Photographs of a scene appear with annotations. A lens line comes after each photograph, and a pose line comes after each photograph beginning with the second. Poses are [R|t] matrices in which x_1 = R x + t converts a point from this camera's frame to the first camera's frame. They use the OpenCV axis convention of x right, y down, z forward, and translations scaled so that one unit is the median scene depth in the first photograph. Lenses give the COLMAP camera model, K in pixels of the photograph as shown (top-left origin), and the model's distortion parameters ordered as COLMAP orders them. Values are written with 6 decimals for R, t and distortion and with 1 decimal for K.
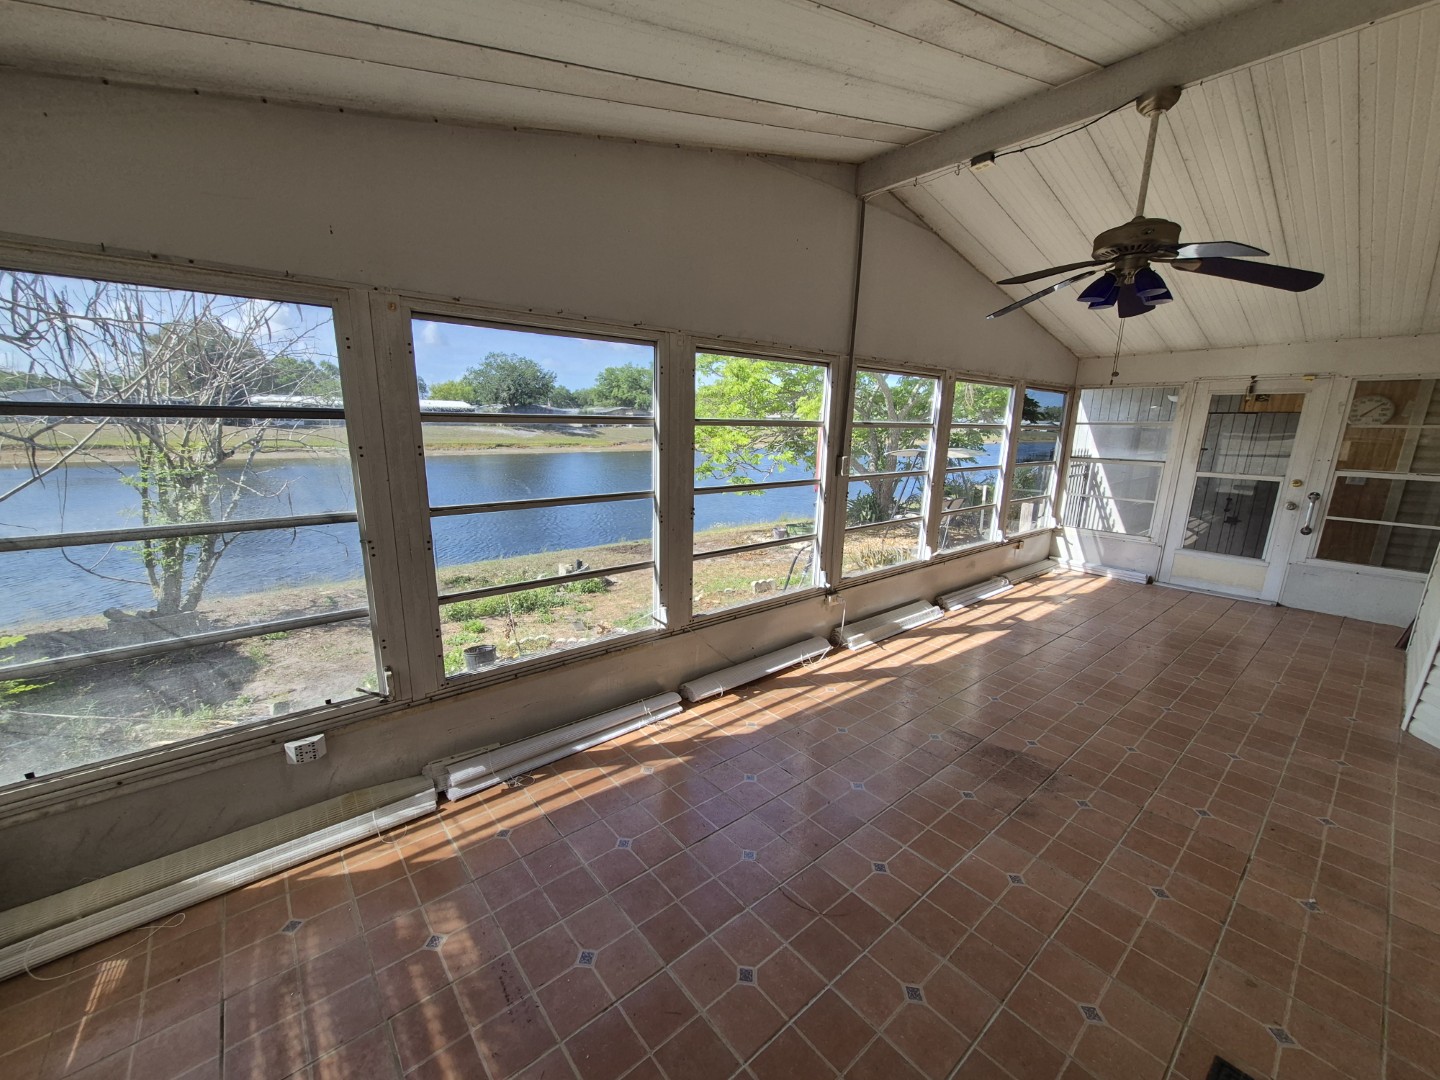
lens RADIAL K [[564.0, 0, 700.6], [0, 564.0, 543.5], [0, 0, 1]] dist [0.006482, -0.002730]
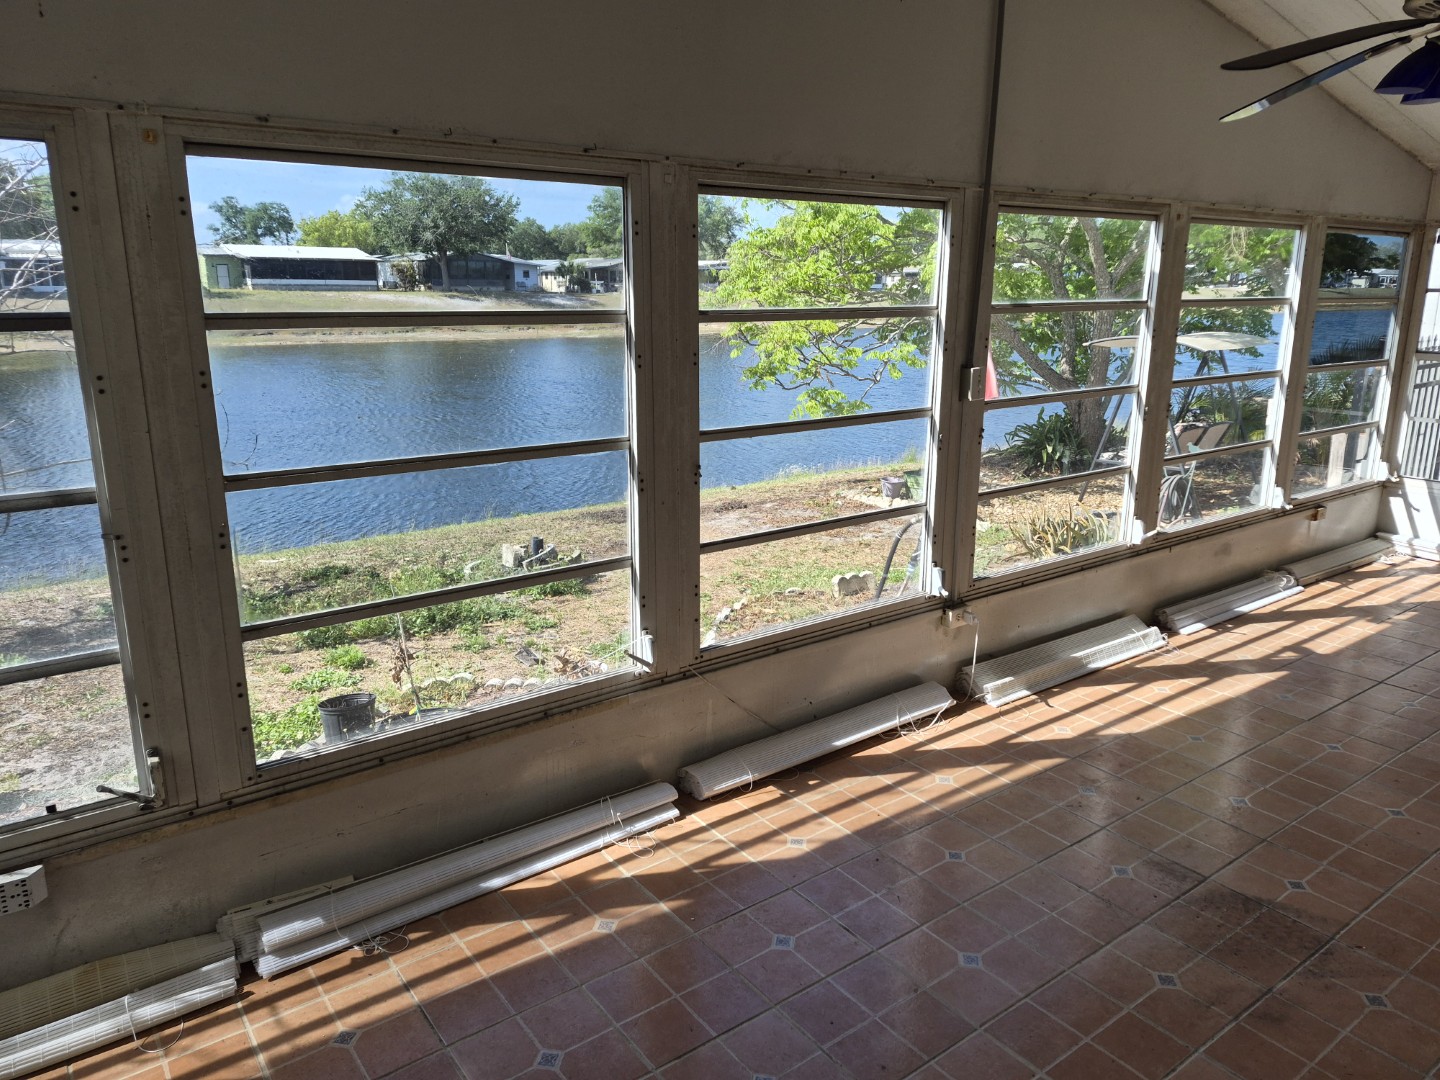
lens RADIAL K [[994.0, 0, 737.5], [0, 994.0, 500.7], [0, 0, 1]] dist [0.062694, -0.050928]
pose [[0.999263, -0.002861, -0.038268, 0.055499], [0.003070, 0.999981, 0.005396, -0.025650], [0.038252, -0.005509, 0.999253, -0.012561]]
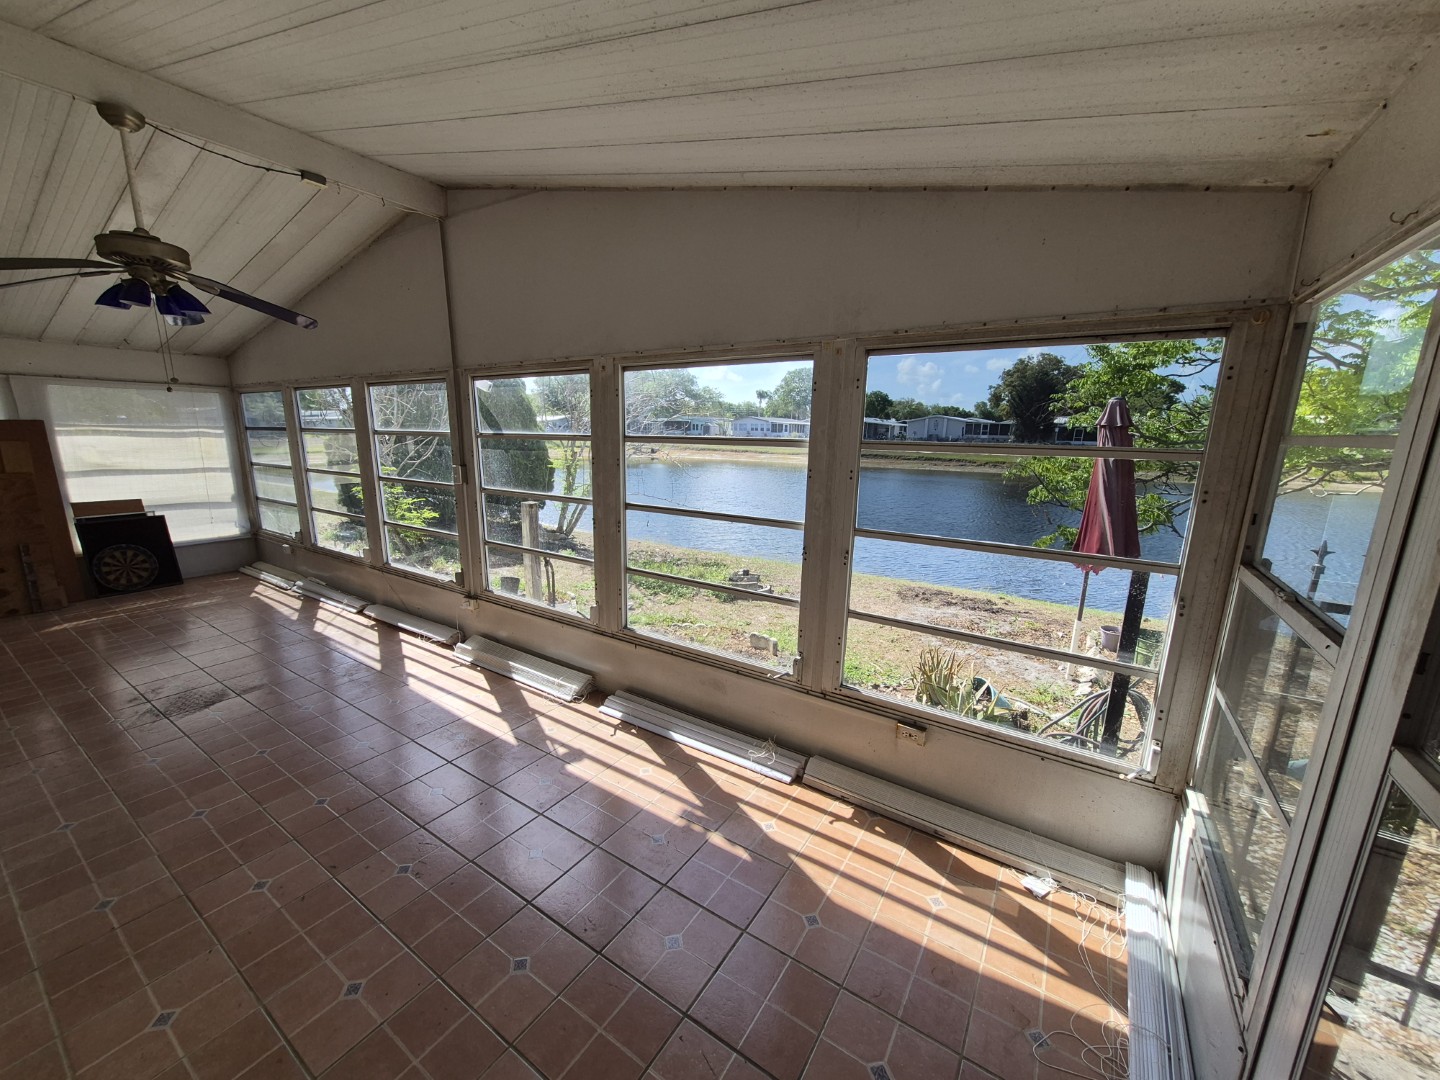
lens RADIAL K [[564.0, 0, 715.7], [0, 564.0, 525.4], [0, 0, 1]] dist [0.006482, -0.002730]
pose [[0.302152, 0.126497, -0.944829, 1.415789], [-0.225982, 0.972408, 0.057921, -0.210613], [0.926087, 0.196013, 0.322401, 1.132382]]
